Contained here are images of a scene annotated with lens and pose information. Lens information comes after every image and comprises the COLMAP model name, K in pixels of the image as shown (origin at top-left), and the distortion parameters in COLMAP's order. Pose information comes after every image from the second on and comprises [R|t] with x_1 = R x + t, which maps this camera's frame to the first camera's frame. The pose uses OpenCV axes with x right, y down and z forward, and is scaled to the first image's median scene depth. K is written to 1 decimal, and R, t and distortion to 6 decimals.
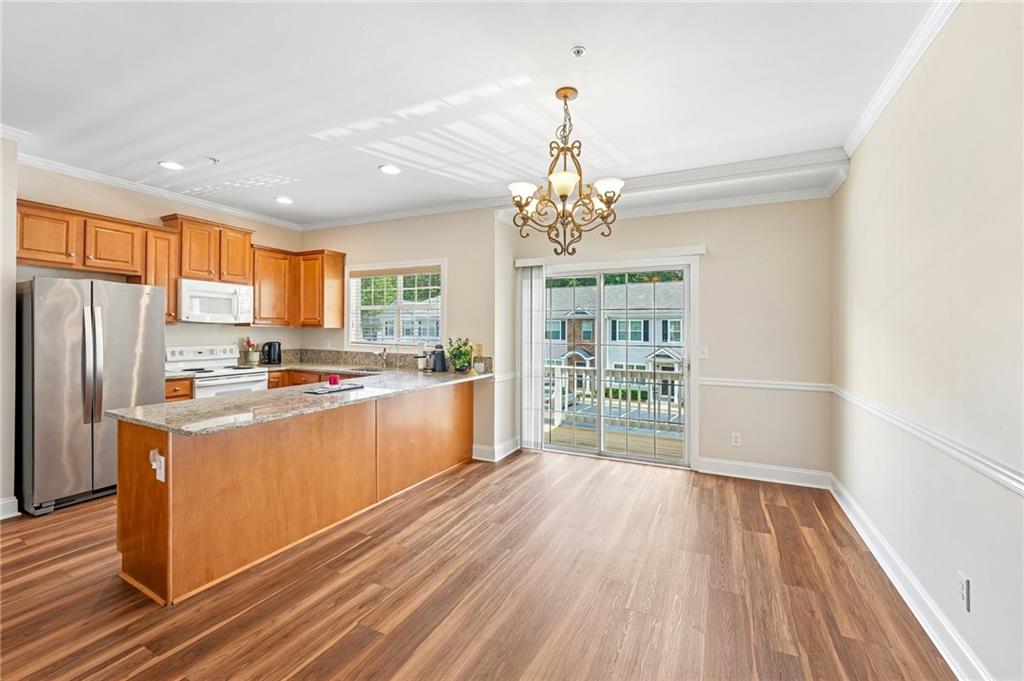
lens RADIAL K [[430.5, 0, 508.1], [0, 430.5, 328.9], [0, 0, 1]] dist [-0.028478, -0.000188]
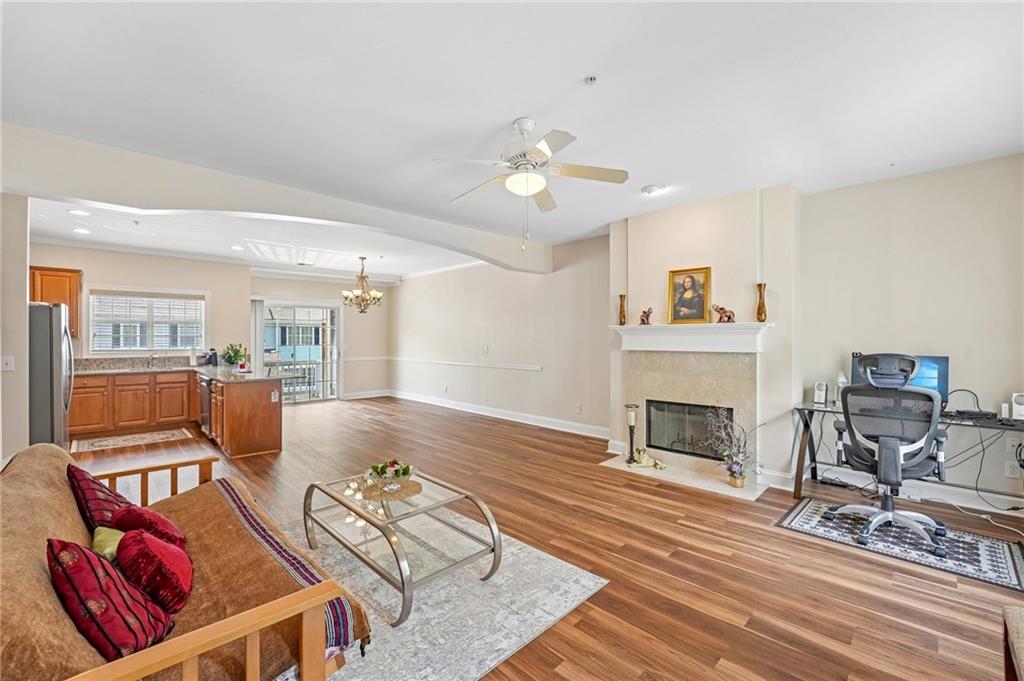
lens RADIAL K [[457.2, 0, 519.4], [0, 457.2, 333.7], [0, 0, 1]] dist [-0.012199, -0.000167]
pose [[0.312800, -0.003027, 0.949814, -1.366283], [0.001180, 0.999995, 0.002799, -0.019174], [-0.949818, 0.000245, 0.312802, -0.554952]]
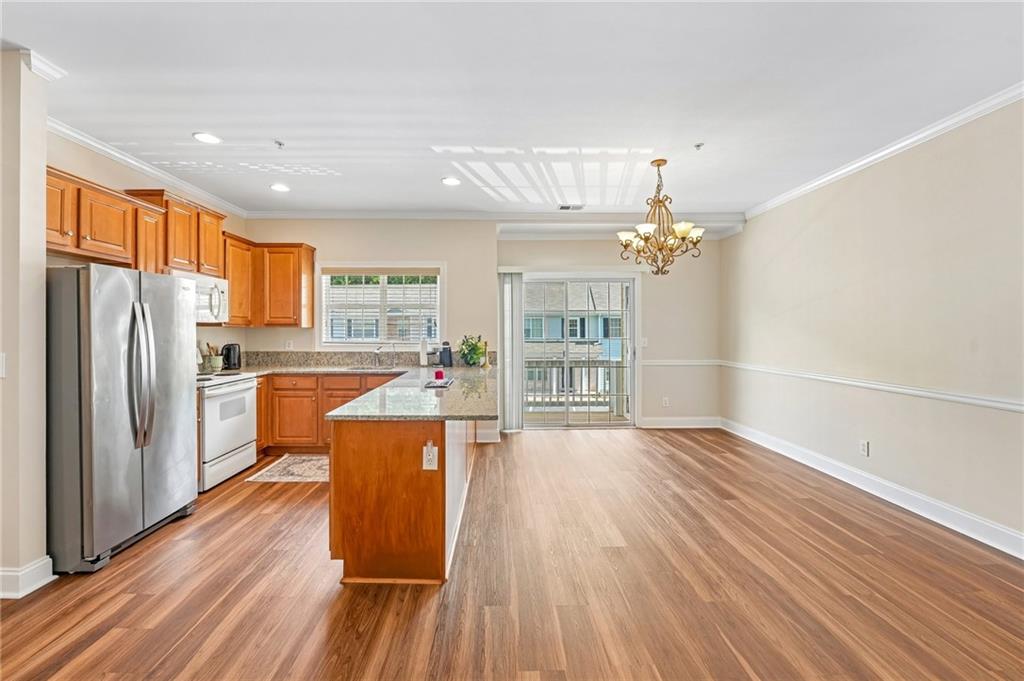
lens RADIAL K [[437.0, 0, 483.5], [0, 437.0, 332.3], [0, 0, 1]] dist [-0.027737, -0.000085]
pose [[0.892569, -0.014091, 0.450691, -0.573027], [0.008705, 0.999864, 0.014022, -0.001732], [-0.450827, -0.008592, 0.892570, -0.026222]]
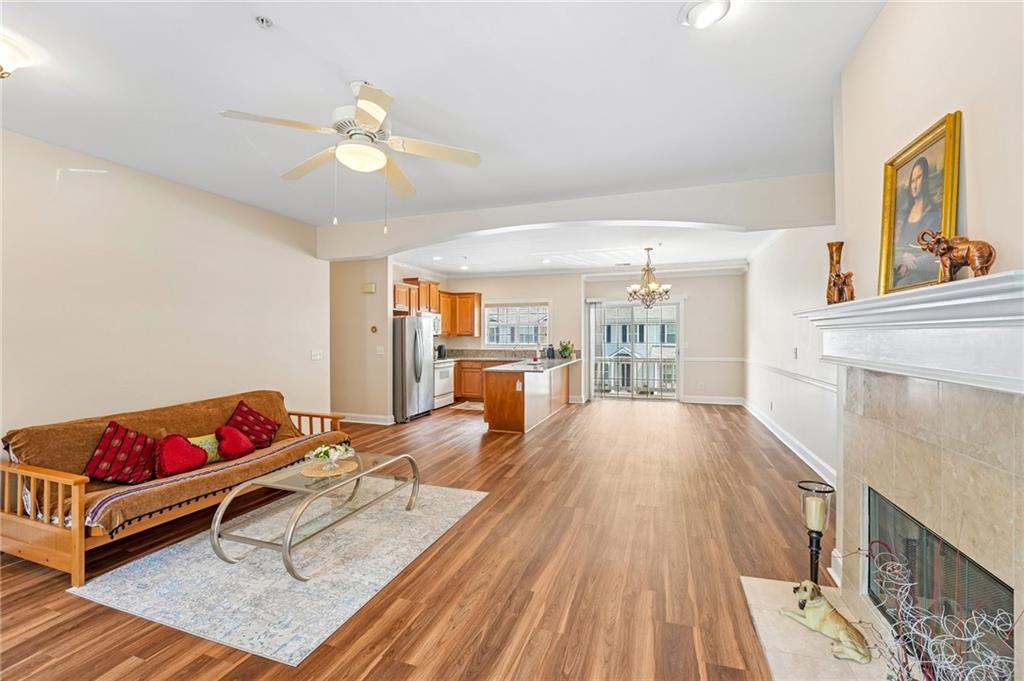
lens RADIAL K [[437.0, 0, 483.5], [0, 437.0, 332.3], [0, 0, 1]] dist [-0.027737, -0.000085]
pose [[0.995702, -0.015509, 0.091307, -0.634165], [0.015965, 0.999863, -0.004264, -0.013478], [-0.091228, 0.005704, 0.995814, -0.903393]]
